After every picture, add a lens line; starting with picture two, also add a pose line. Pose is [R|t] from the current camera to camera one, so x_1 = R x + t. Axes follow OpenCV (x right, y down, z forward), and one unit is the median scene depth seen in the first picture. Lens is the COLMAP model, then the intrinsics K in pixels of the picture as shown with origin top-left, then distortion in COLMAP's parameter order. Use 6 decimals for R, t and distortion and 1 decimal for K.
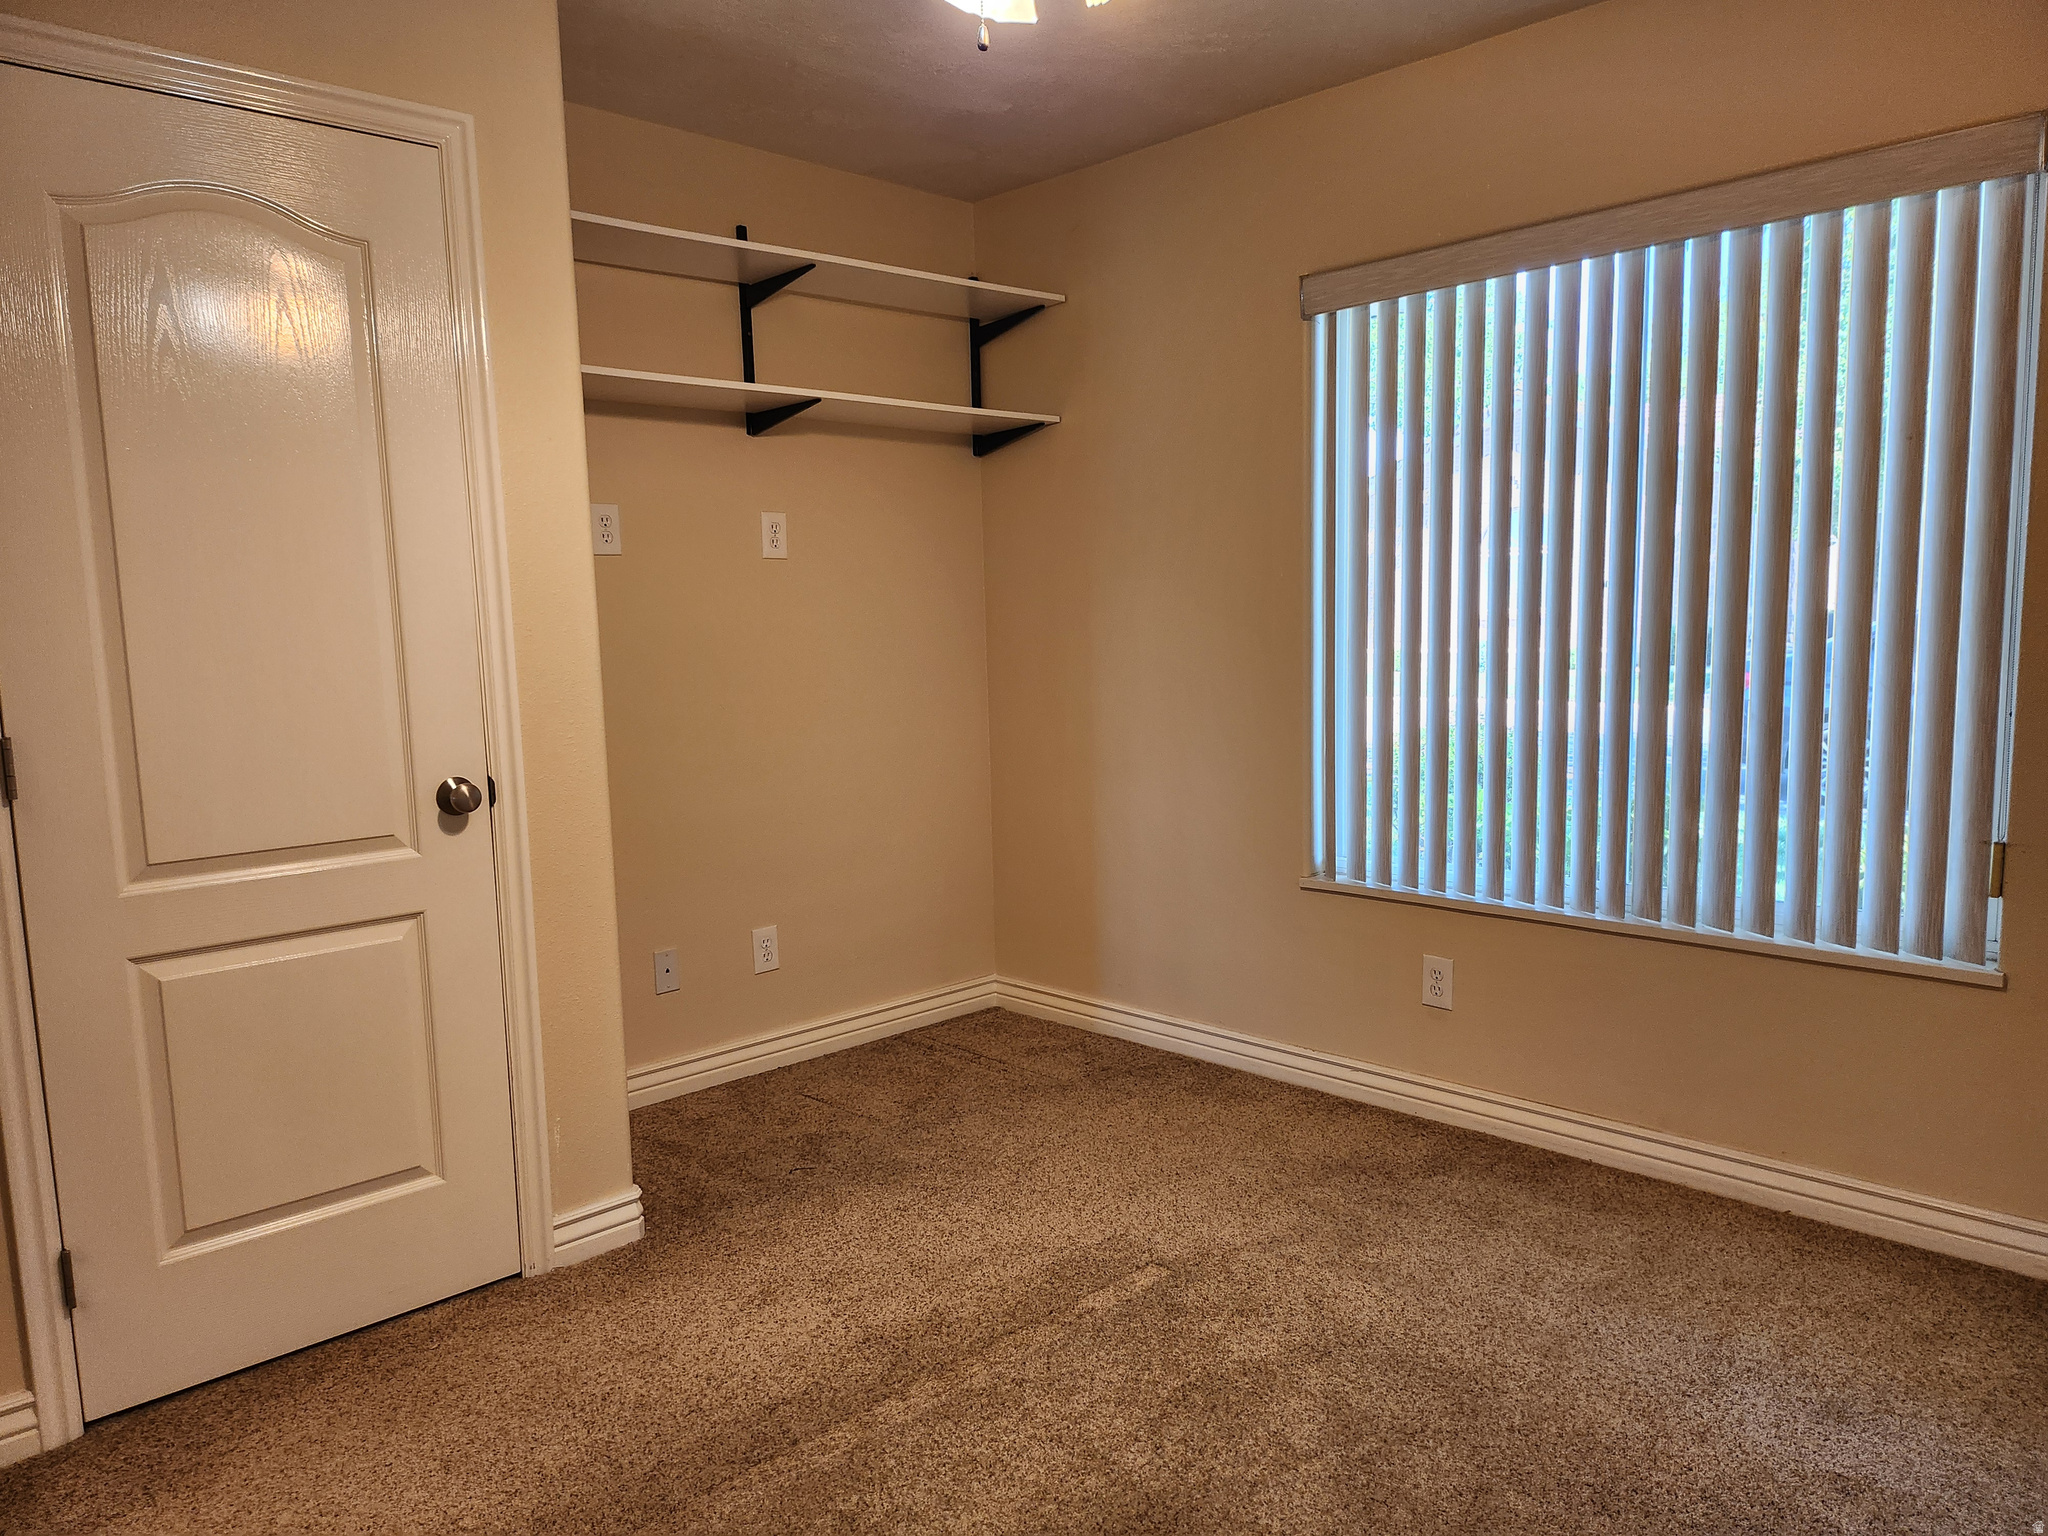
lens RADIAL K [[1508.4, 0, 1022.6], [0, 1508.4, 805.8], [0, 0, 1]] dist [0.112331, -0.138995]
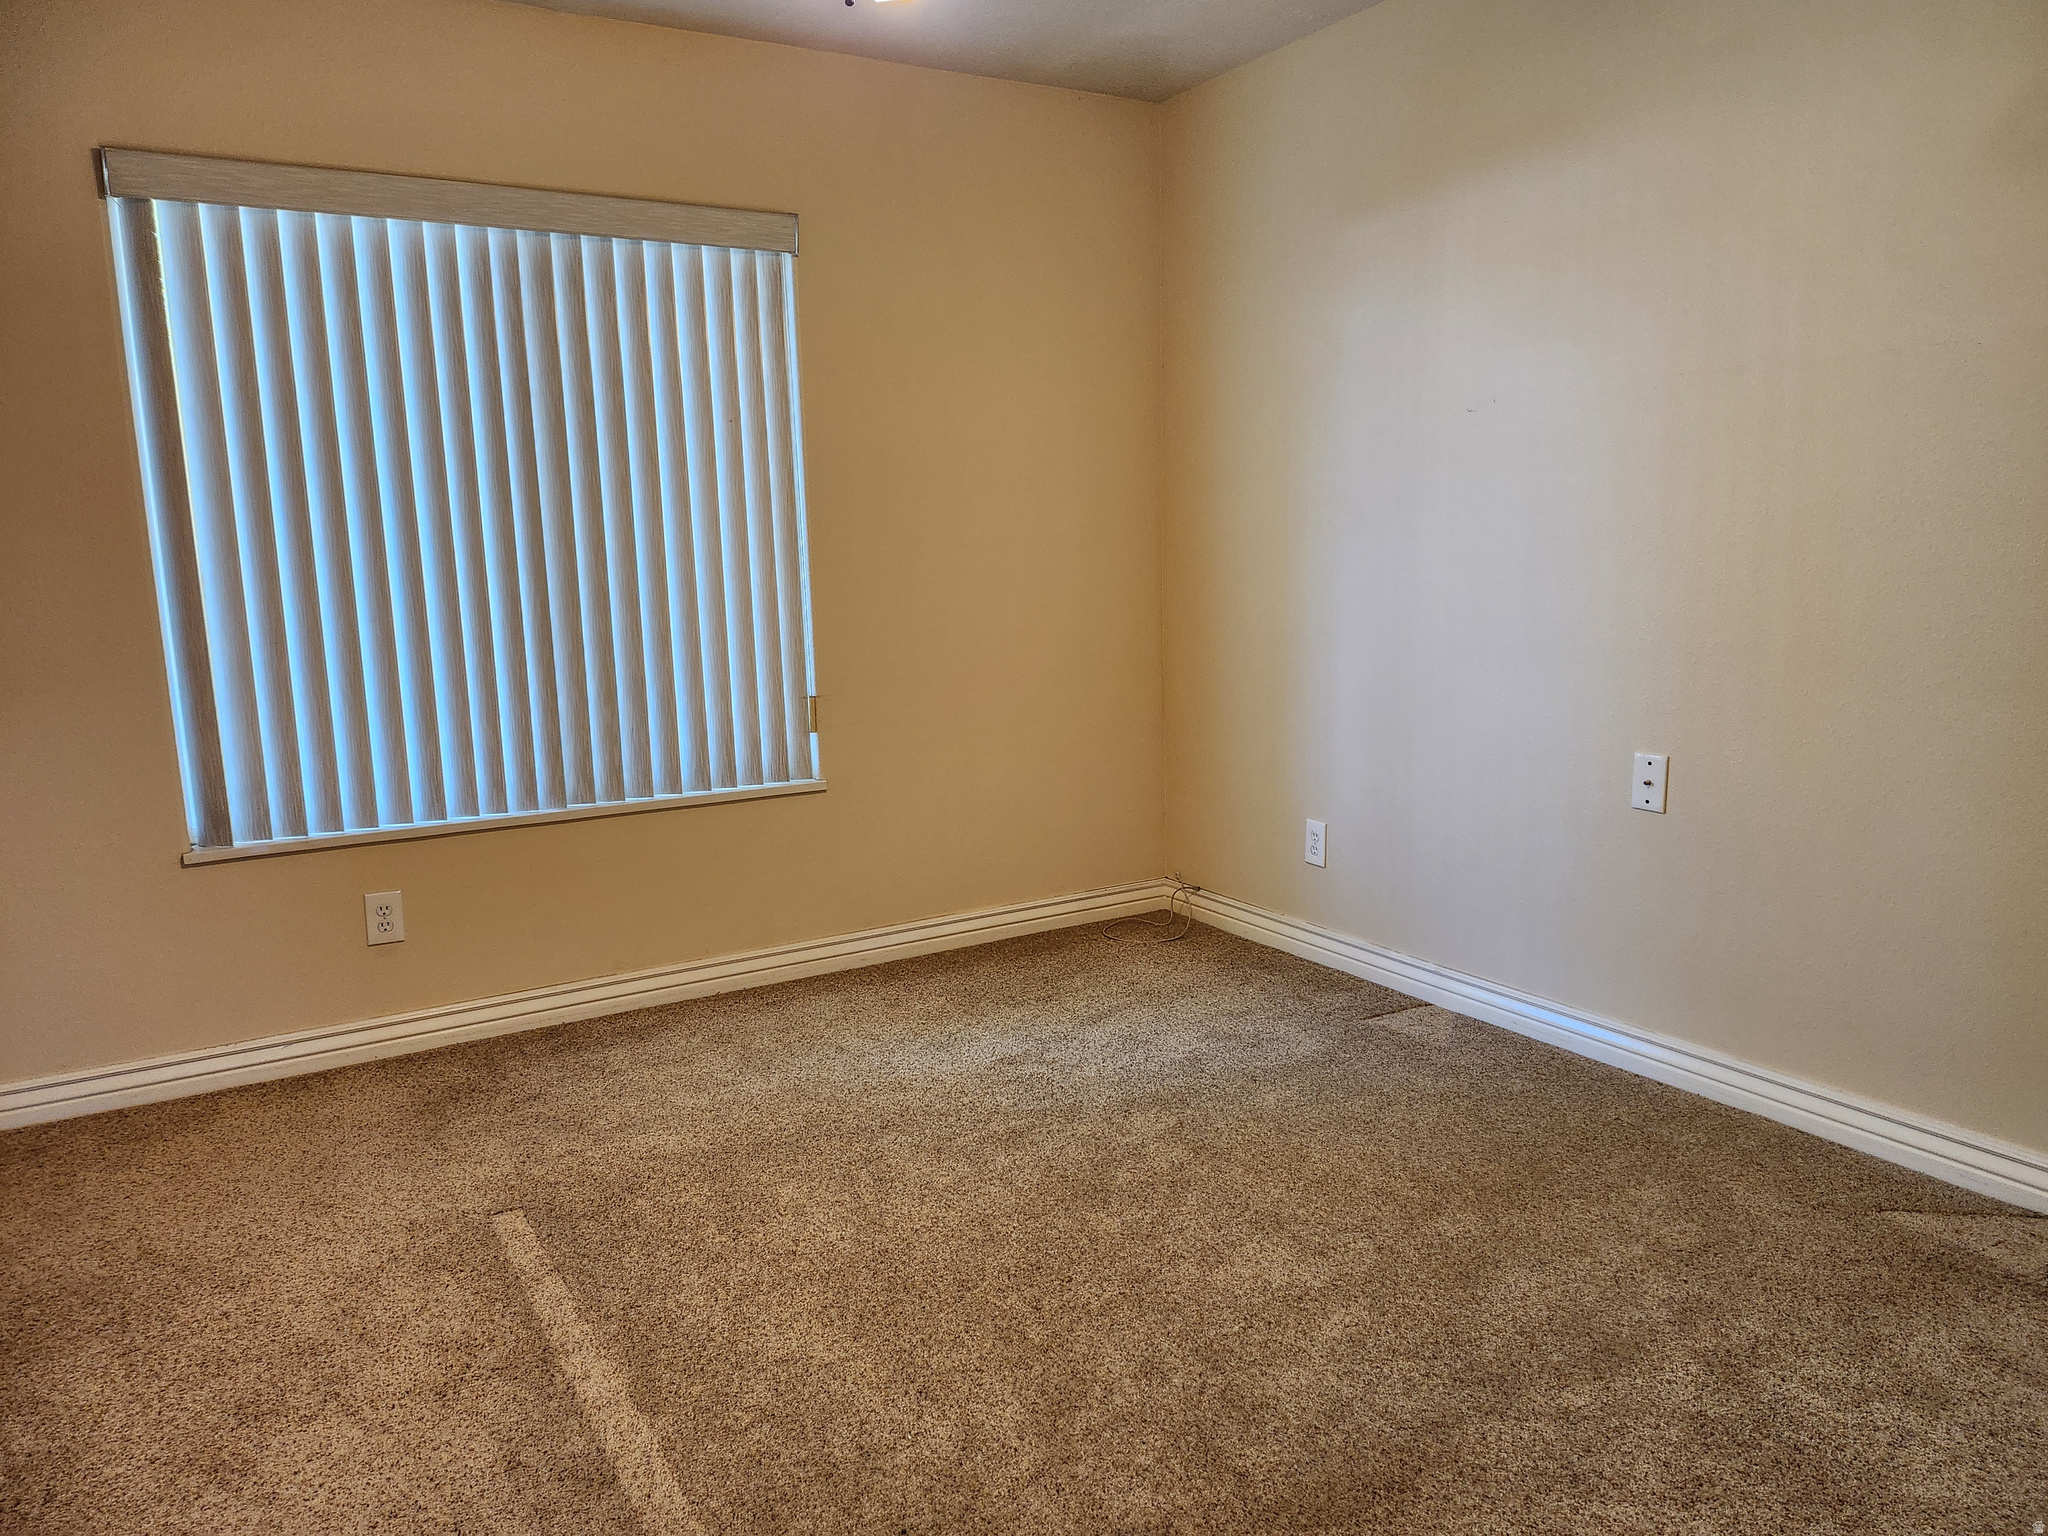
lens RADIAL K [[1508.4, 0, 1022.6], [0, 1508.4, 805.8], [0, 0, 1]] dist [0.112331, -0.138995]
pose [[0.188729, -0.131510, 0.973184, -0.698194], [0.158313, 0.982105, 0.102014, 0.009303], [-0.969184, 0.134815, 0.206171, 0.434528]]
